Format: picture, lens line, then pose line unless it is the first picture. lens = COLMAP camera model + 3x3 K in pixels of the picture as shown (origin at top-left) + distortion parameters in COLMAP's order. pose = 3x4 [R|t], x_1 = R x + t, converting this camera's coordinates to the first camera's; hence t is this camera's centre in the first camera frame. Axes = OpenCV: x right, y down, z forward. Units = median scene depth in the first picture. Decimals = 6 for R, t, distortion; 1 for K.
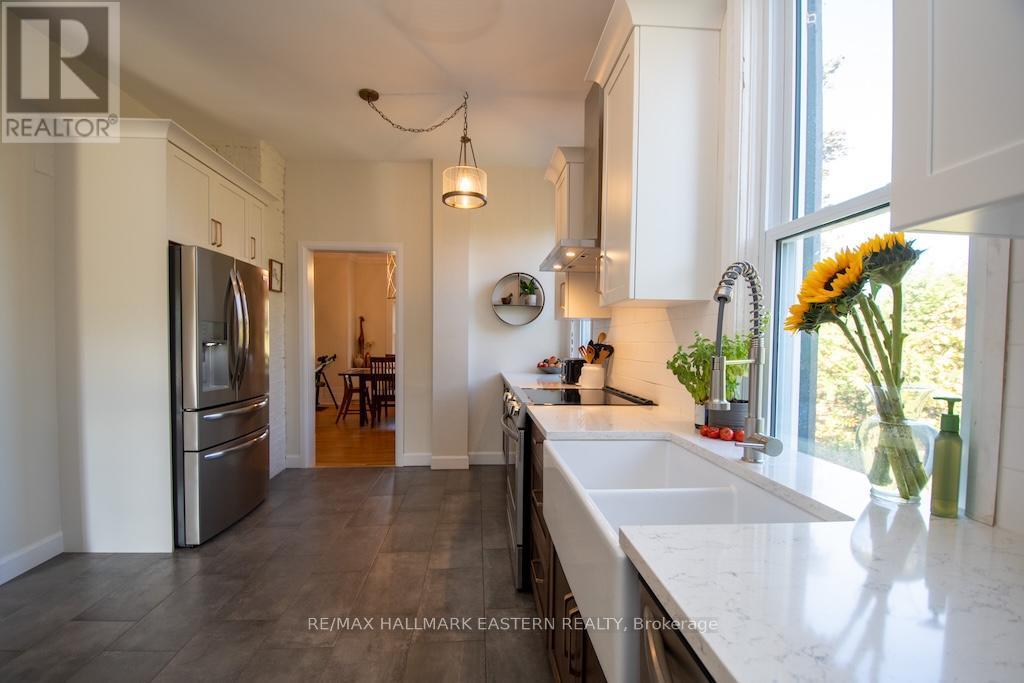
lens RADIAL K [[451.1, 0, 498.1], [0, 451.1, 357.1], [0, 0, 1]] dist [0.001257, -0.000059]
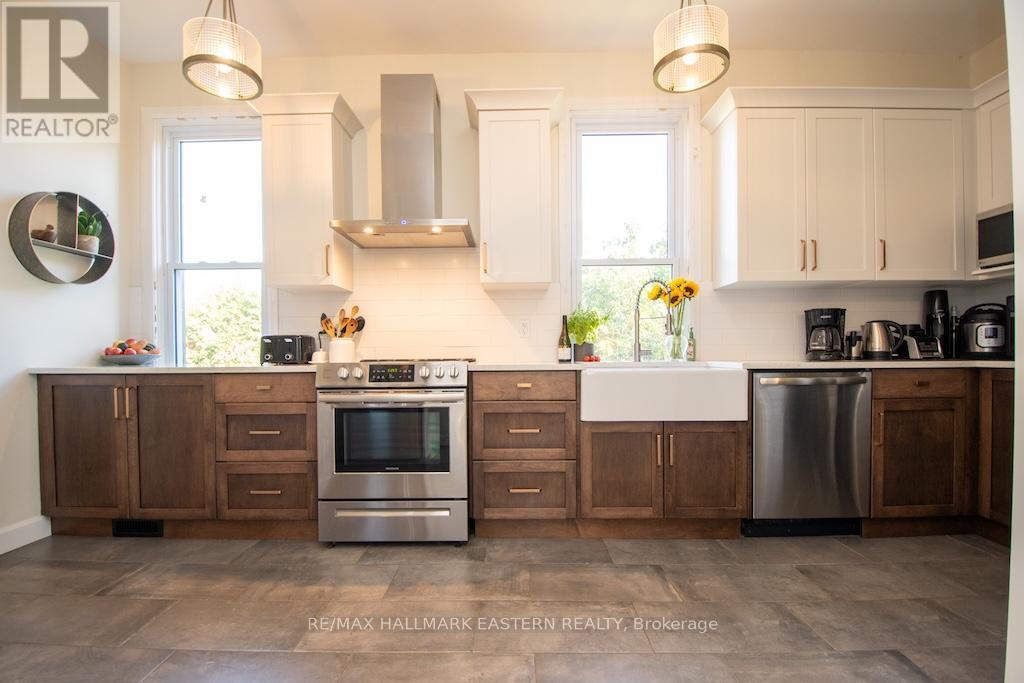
lens RADIAL K [[458.5, 0, 511.4], [0, 458.5, 353.7], [0, 0, 1]] dist [0.004021, -0.016849]
pose [[0.052826, -0.021901, 0.998364, -0.818324], [0.039198, 0.999034, 0.019842, 0.048384], [-0.997834, 0.038086, 0.053634, 0.665627]]
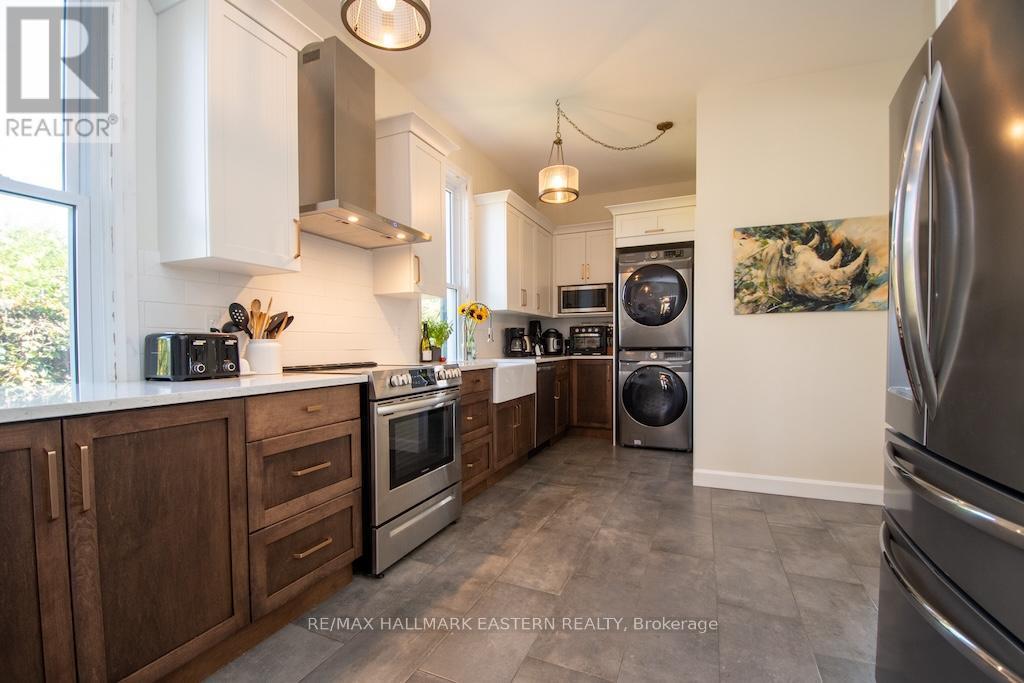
lens RADIAL K [[453.1, 0, 513.3], [0, 453.1, 358.8], [0, 0, 1]] dist [0.000340, -0.000232]
pose [[-0.904196, -0.017703, 0.426751, -0.496537], [0.011121, 0.997826, 0.064954, 0.003325], [-0.426973, 0.063477, -0.902034, 1.649641]]
